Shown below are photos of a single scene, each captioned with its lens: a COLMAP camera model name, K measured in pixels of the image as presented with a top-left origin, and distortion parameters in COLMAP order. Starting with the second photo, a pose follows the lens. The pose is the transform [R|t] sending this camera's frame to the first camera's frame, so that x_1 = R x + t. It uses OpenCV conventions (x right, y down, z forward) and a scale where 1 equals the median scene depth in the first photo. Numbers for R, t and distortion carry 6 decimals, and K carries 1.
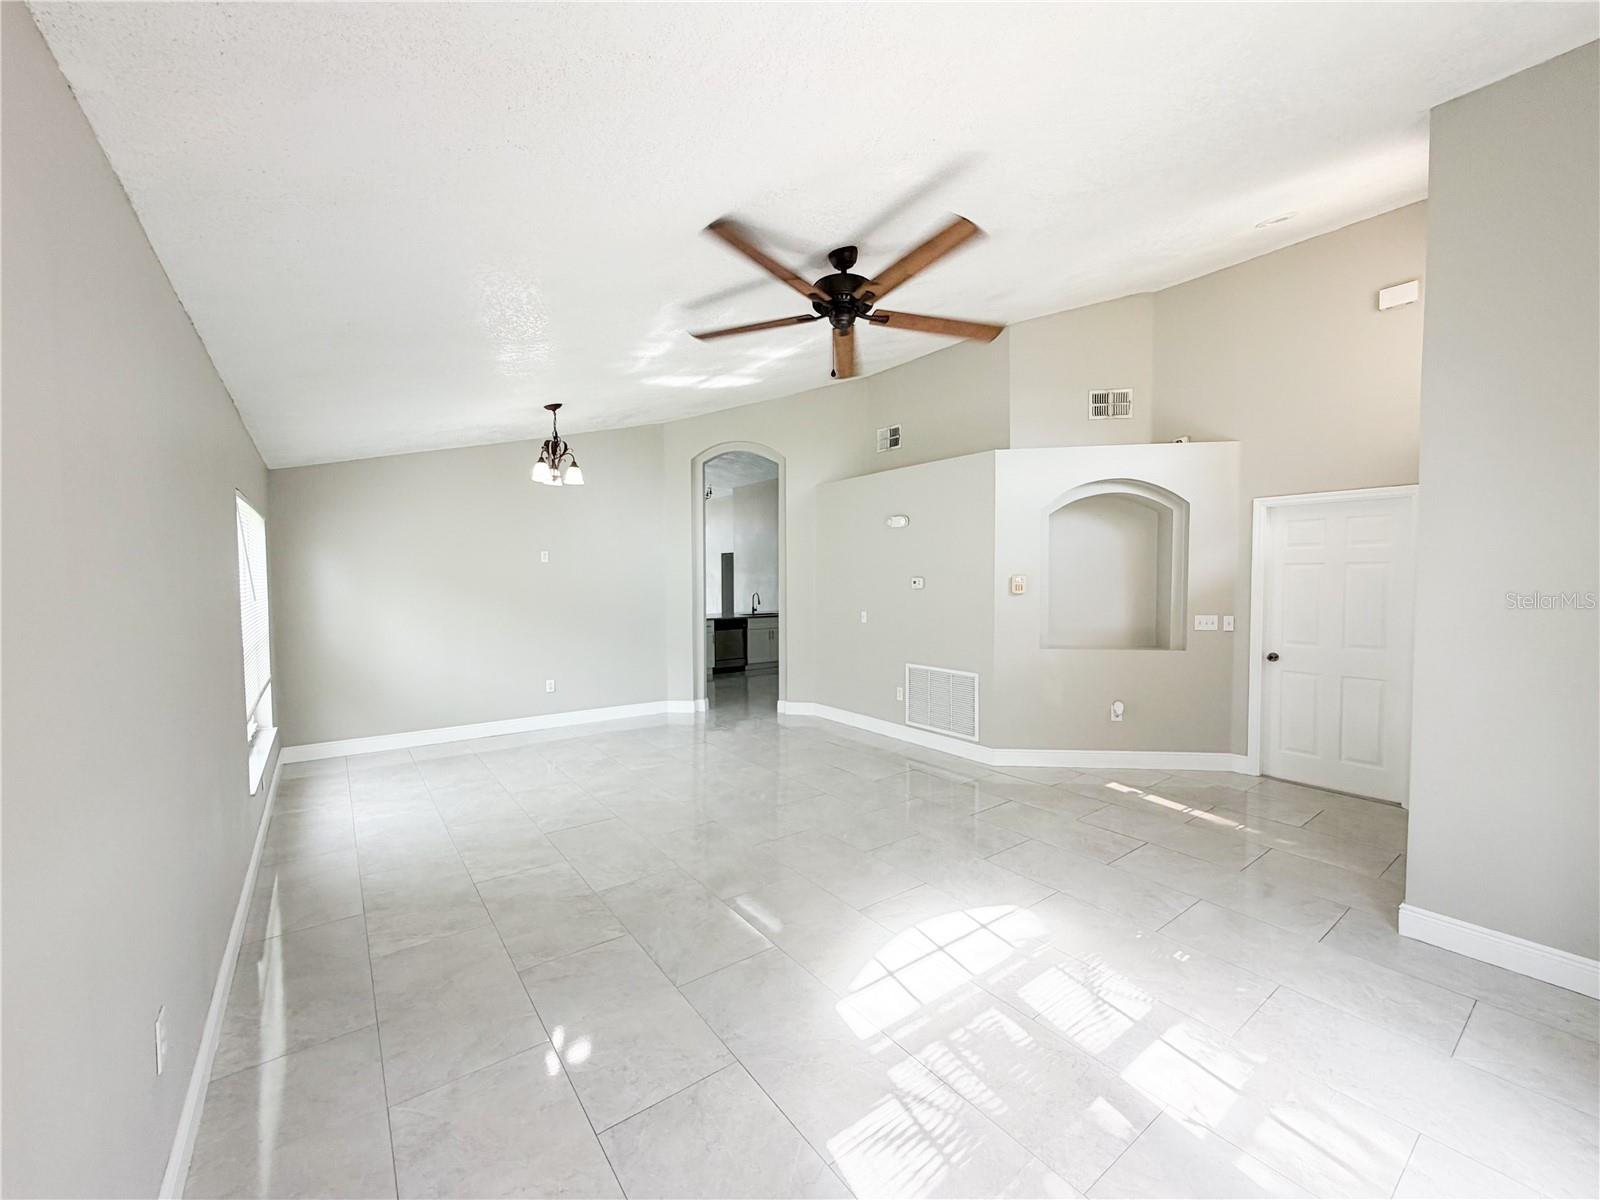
lens RADIAL K [[639.6, 0, 789.8], [0, 639.6, 606.8], [0, 0, 1]] dist [-0.001098, -0.000185]
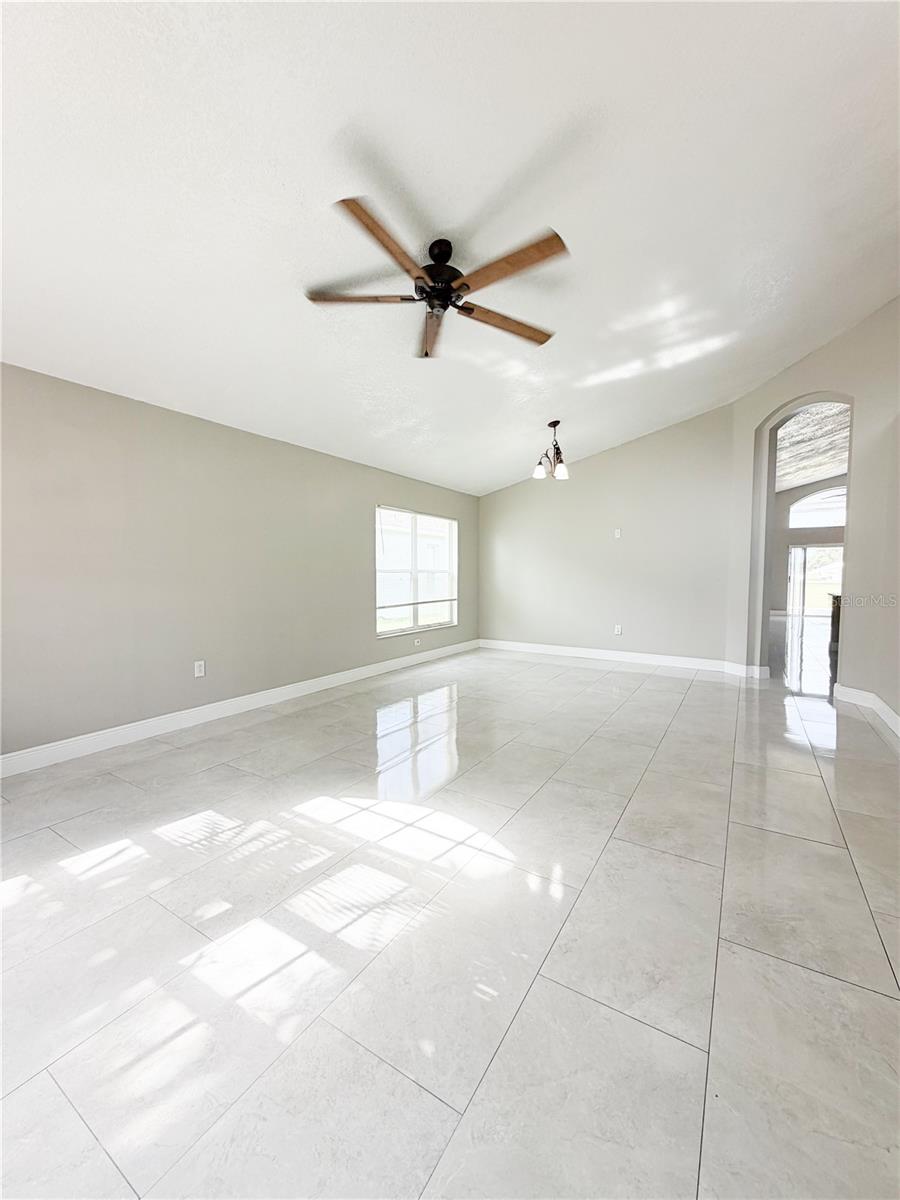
lens RADIAL K [[479.7, 0, 456.4], [0, 479.7, 602.0], [0, 0, 1]] dist [-0.001098, -0.000185]
pose [[0.377167, 0.063038, -0.923998, 0.756020], [-0.048762, 0.997649, 0.048159, 0.058640], [0.924861, 0.026892, 0.379354, 0.530166]]
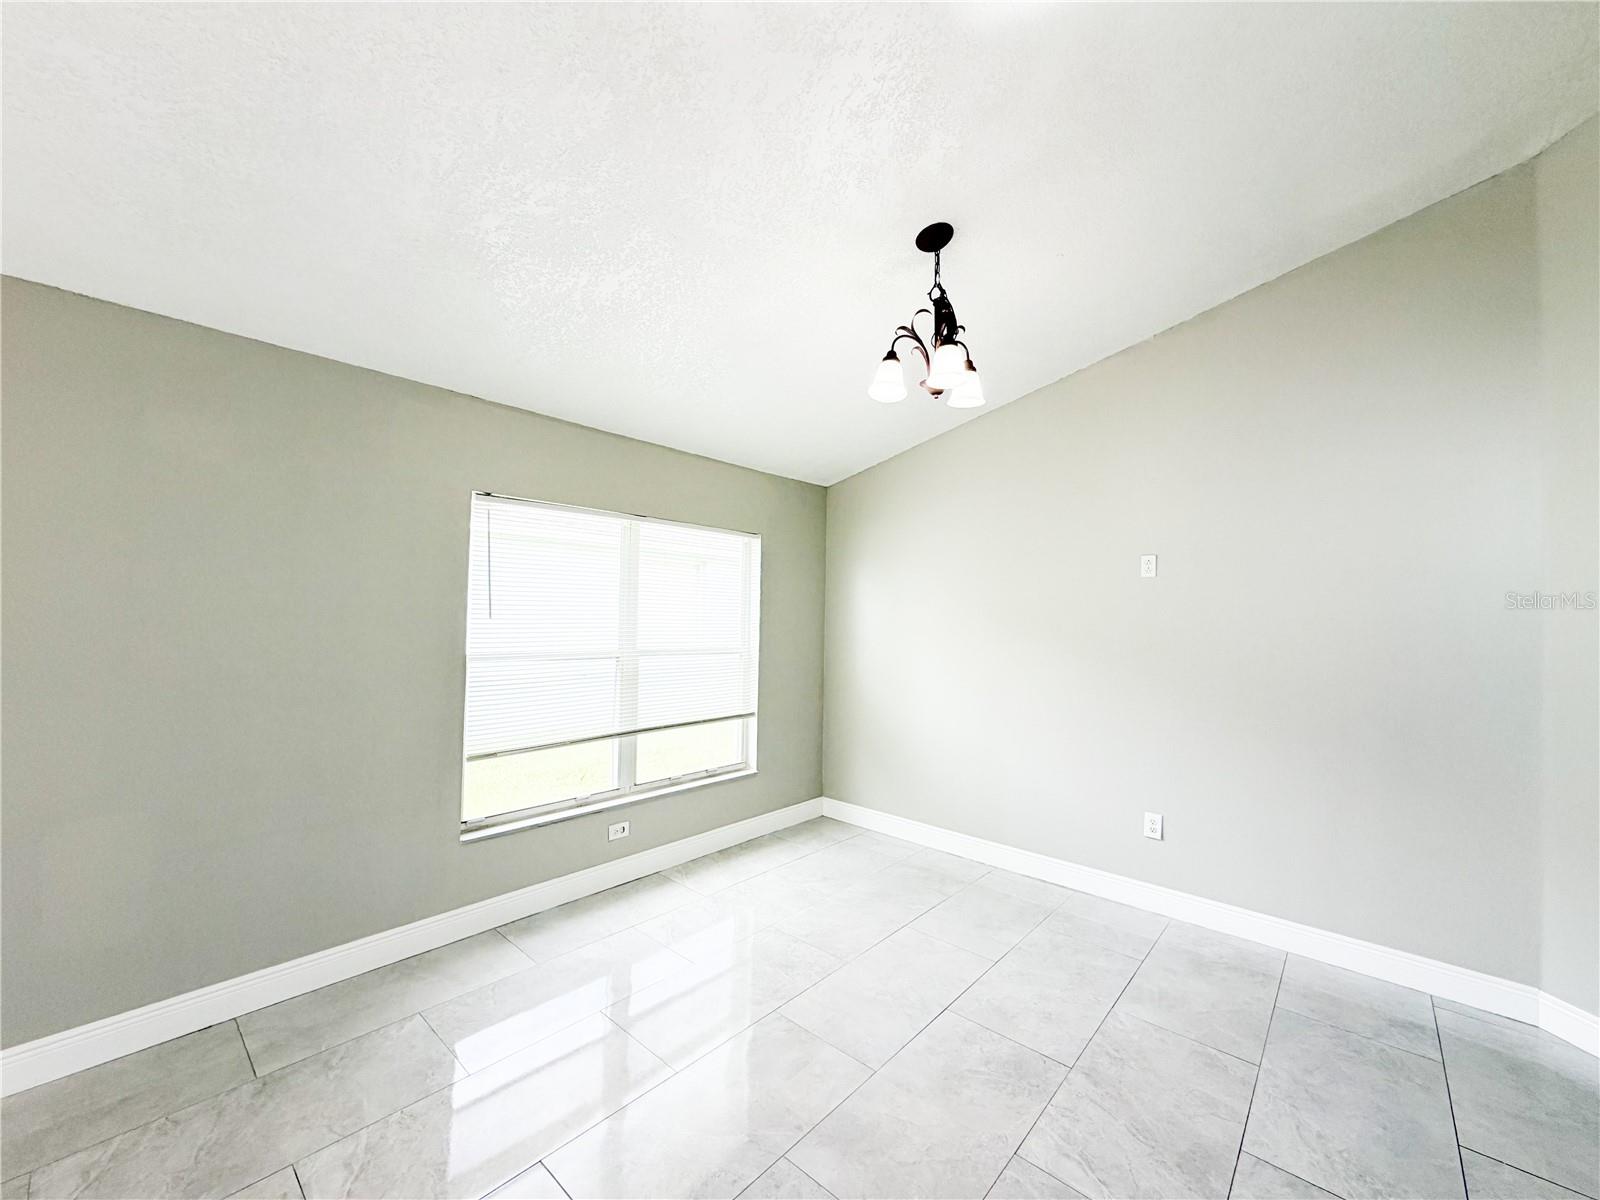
lens RADIAL K [[639.6, 0, 802.7], [0, 639.6, 602.5], [0, 0, 1]] dist [-0.001098, -0.000185]
pose [[0.214913, -0.015252, -0.976514, 0.093818], [-0.065054, 0.997434, -0.029896, -0.028602], [0.974464, 0.069952, 0.213369, 1.093480]]
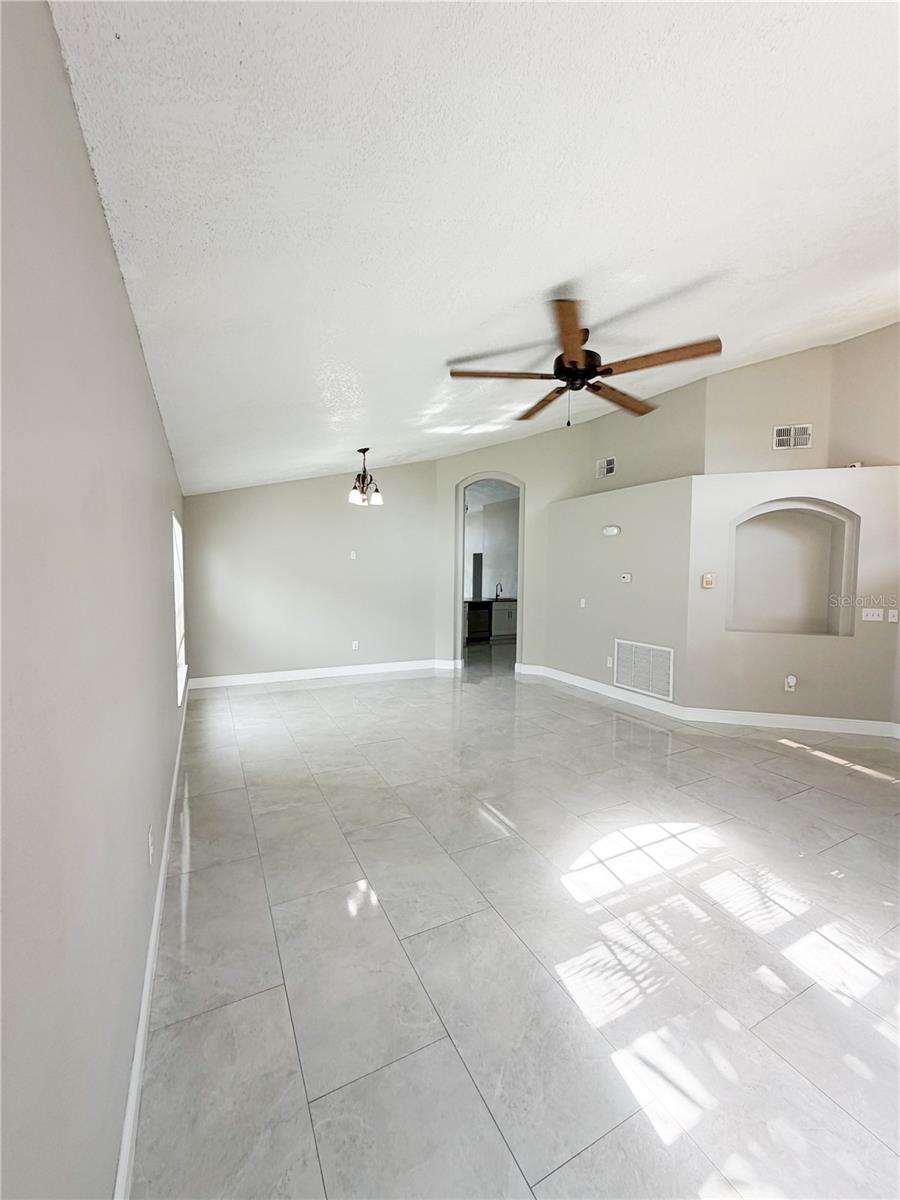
lens RADIAL K [[479.7, 0, 445.1], [0, 479.7, 598.5], [0, 0, 1]] dist [-0.001098, -0.000185]
pose [[0.987425, 0.024310, -0.156211, -0.018565], [-0.022618, 0.999665, 0.012603, 0.001208], [0.156465, -0.008911, 0.987643, -0.045523]]
